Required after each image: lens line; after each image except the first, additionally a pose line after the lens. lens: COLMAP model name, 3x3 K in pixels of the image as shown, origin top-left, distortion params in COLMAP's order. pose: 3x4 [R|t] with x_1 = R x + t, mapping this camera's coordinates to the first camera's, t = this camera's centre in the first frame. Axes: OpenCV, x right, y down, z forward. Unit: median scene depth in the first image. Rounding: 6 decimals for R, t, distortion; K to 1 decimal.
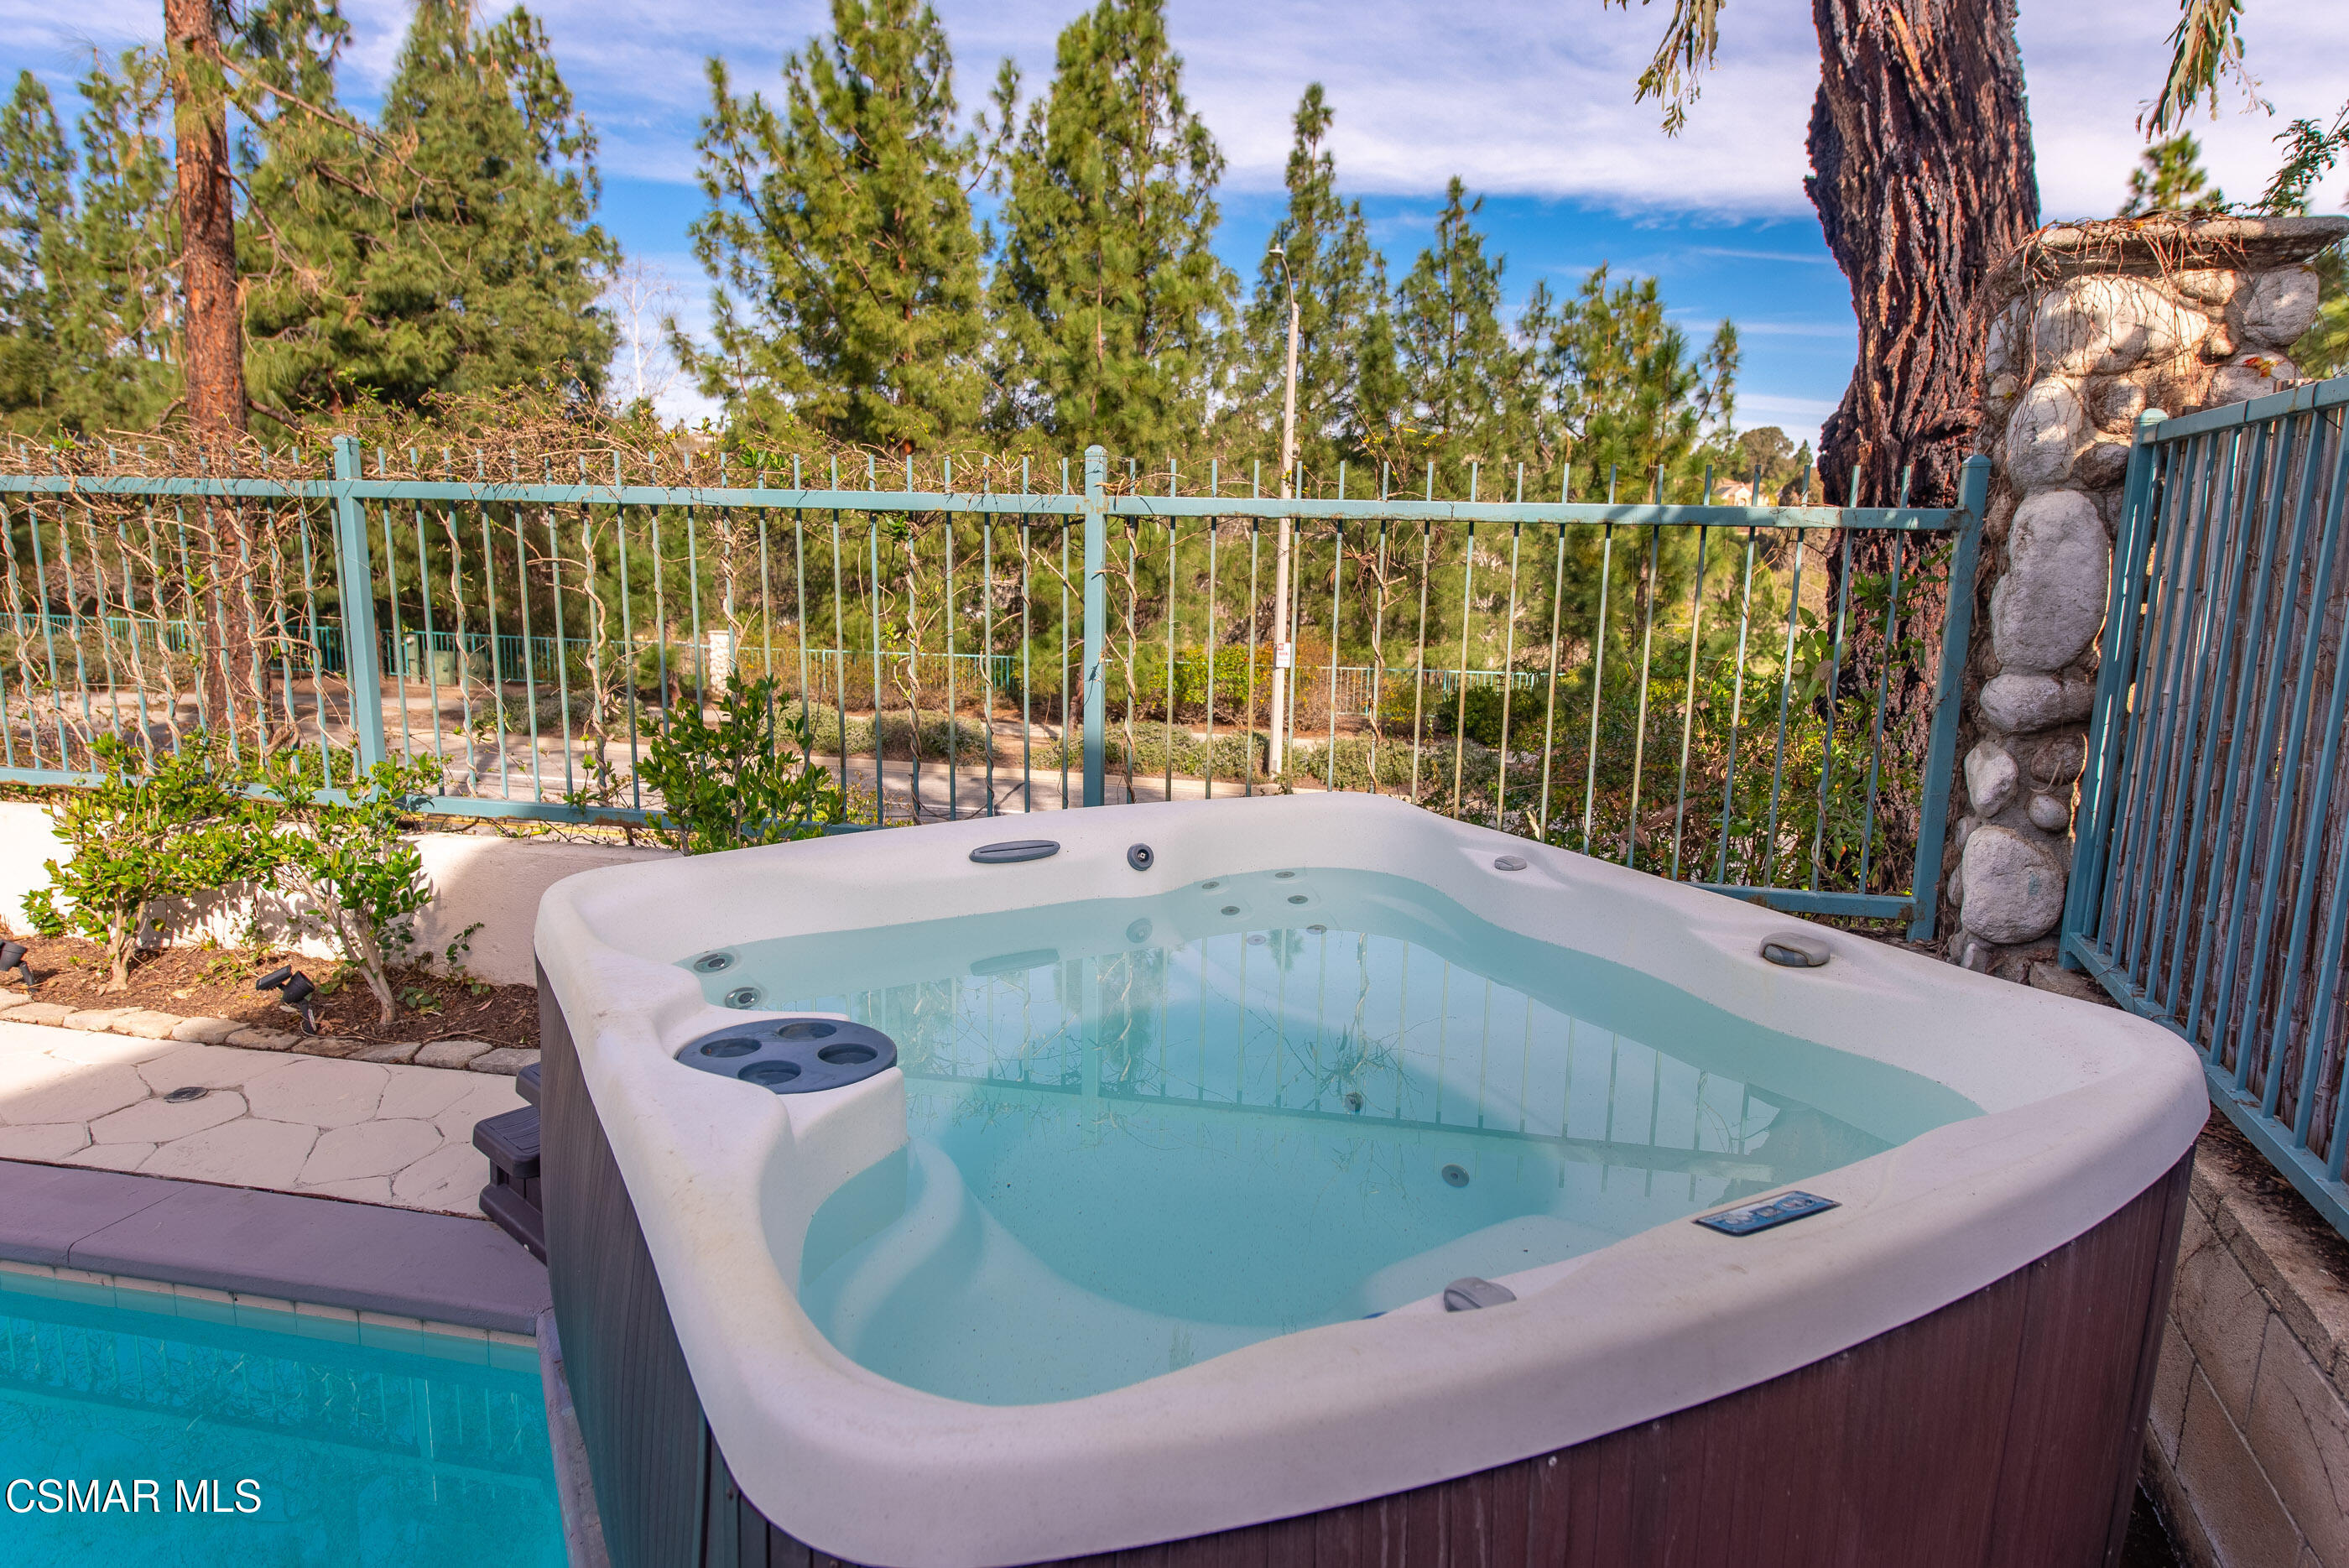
lens RADIAL K [[1364.9, 0, 1179.4], [0, 1364.9, 786.8], [0, 0, 1]] dist [0.021722, -0.002803]
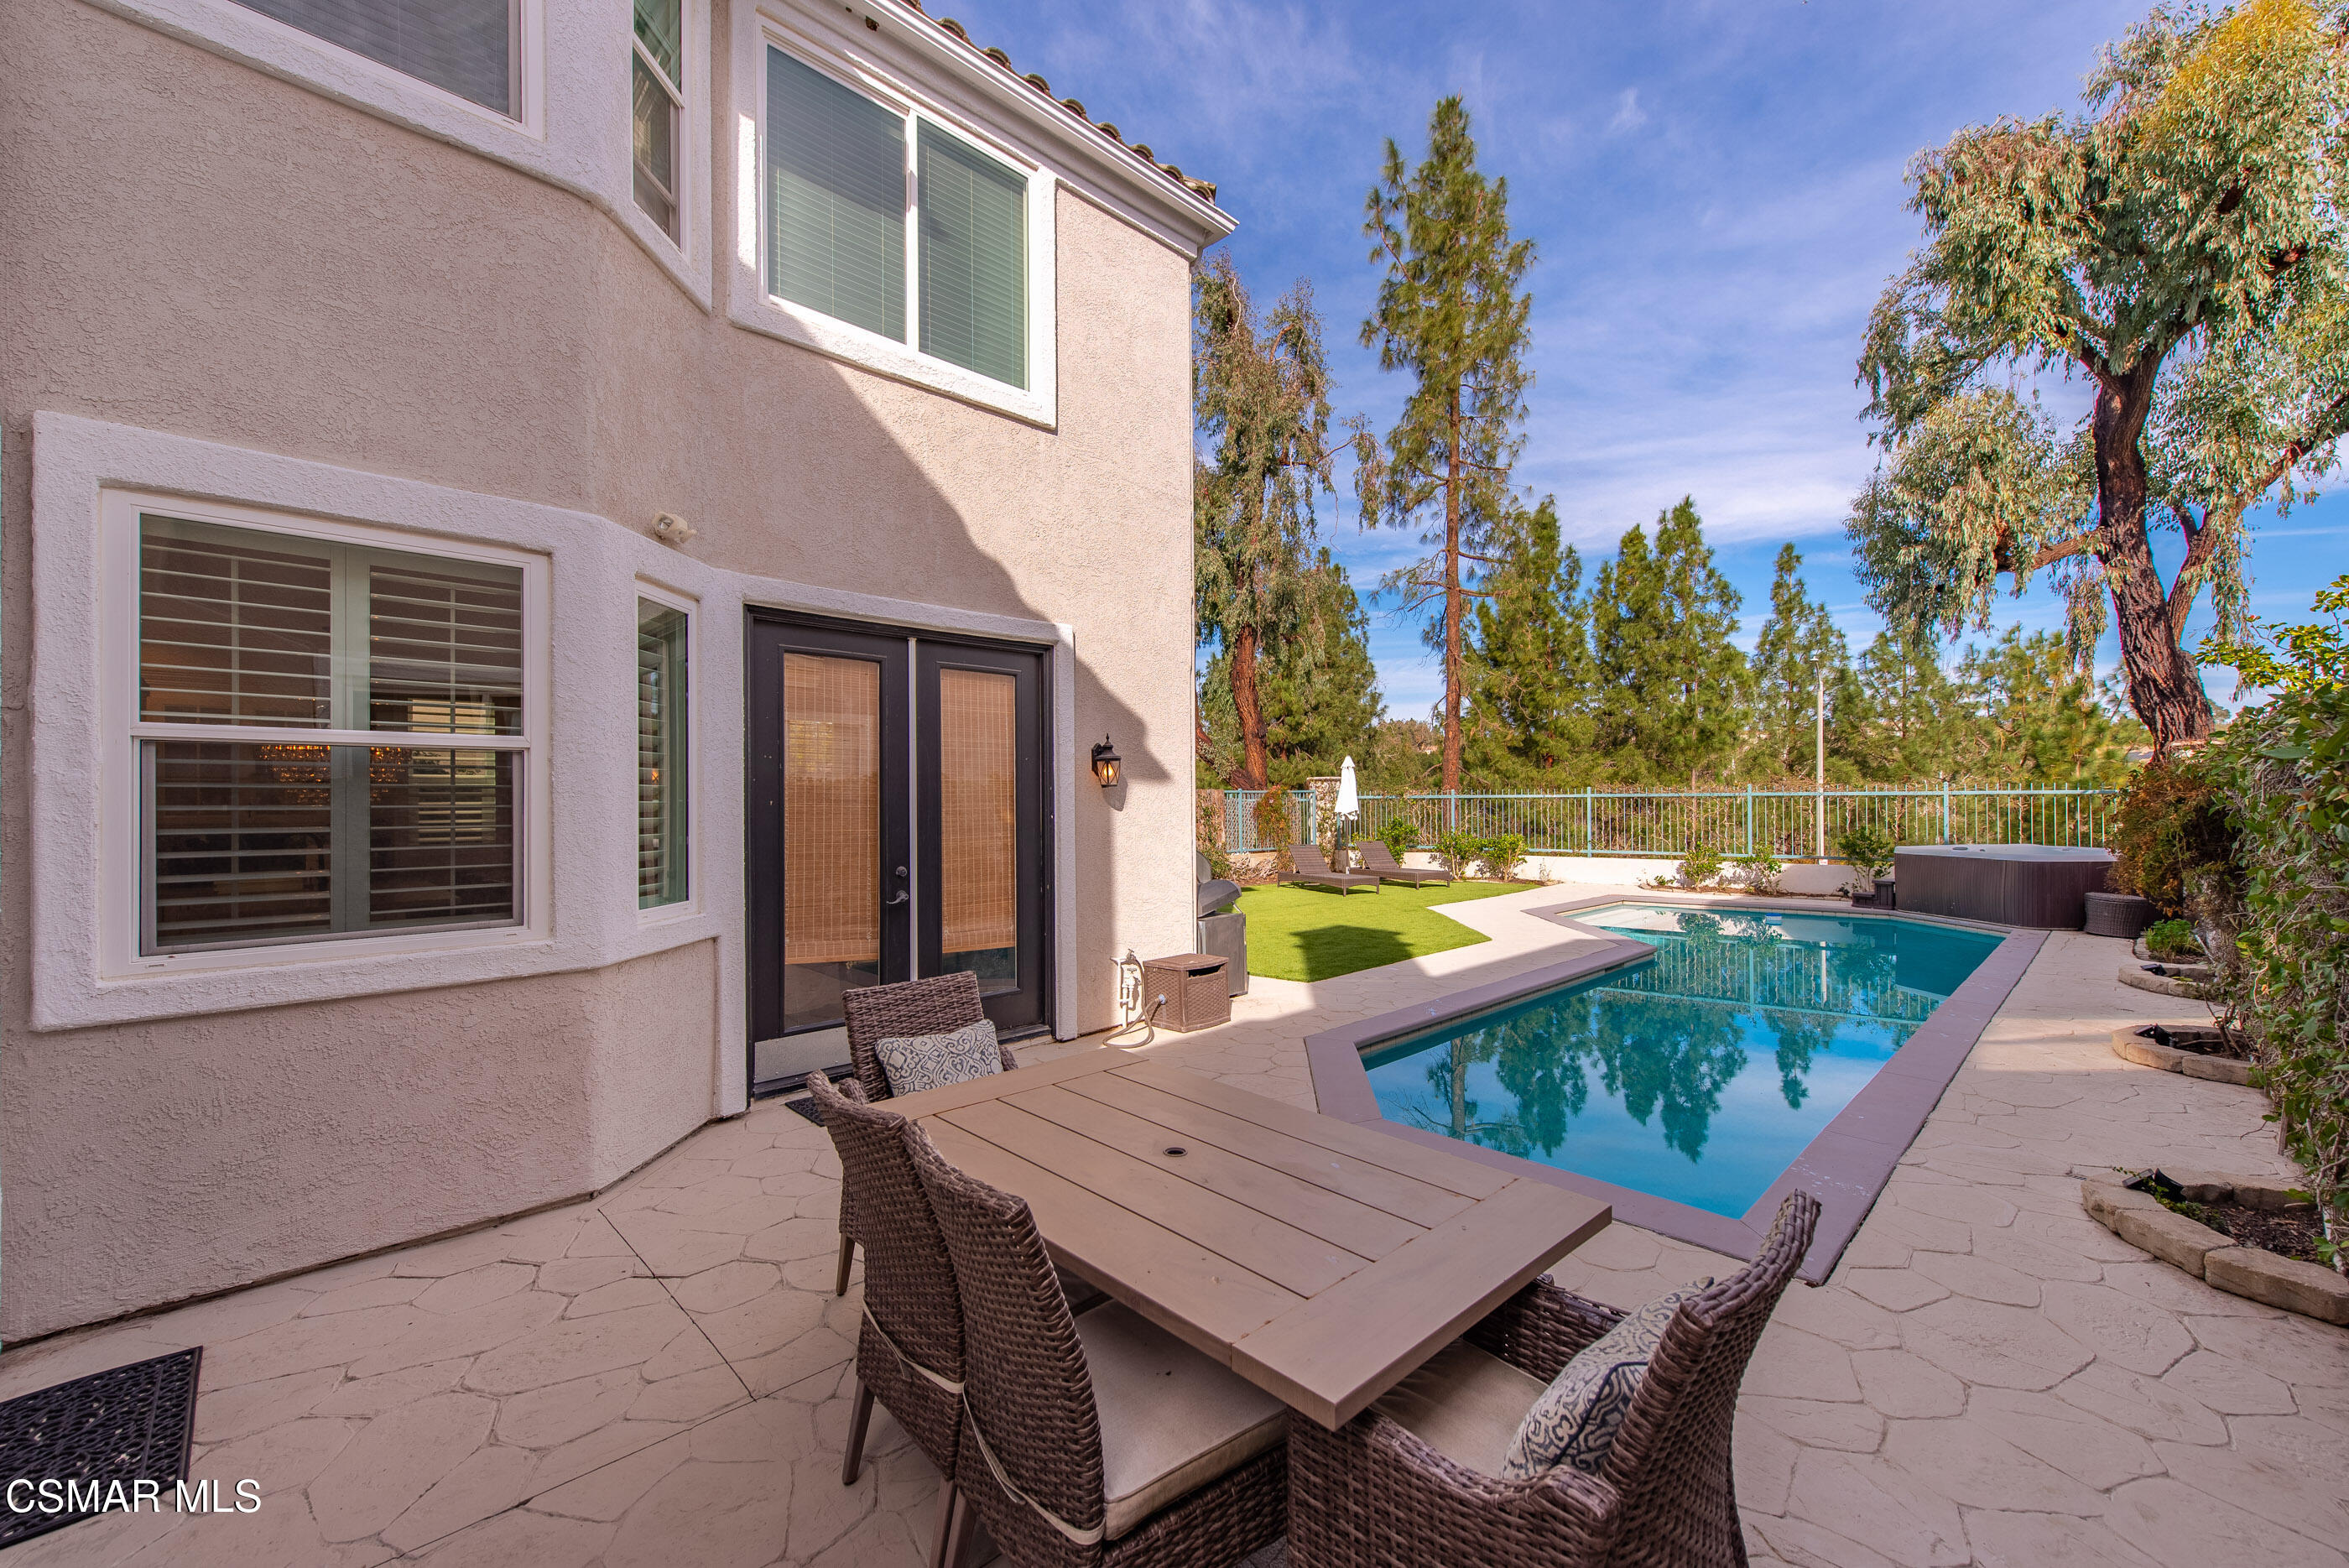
lens RADIAL K [[935.6, 0, 1173.2], [0, 935.6, 802.7], [0, 0, 1]] dist [0.015979, -0.002251]
pose [[0.907232, -0.024785, -0.419899, -0.134828], [-0.053657, 0.983288, -0.173971, 0.067856], [0.417194, 0.180363, 0.890740, -0.378665]]
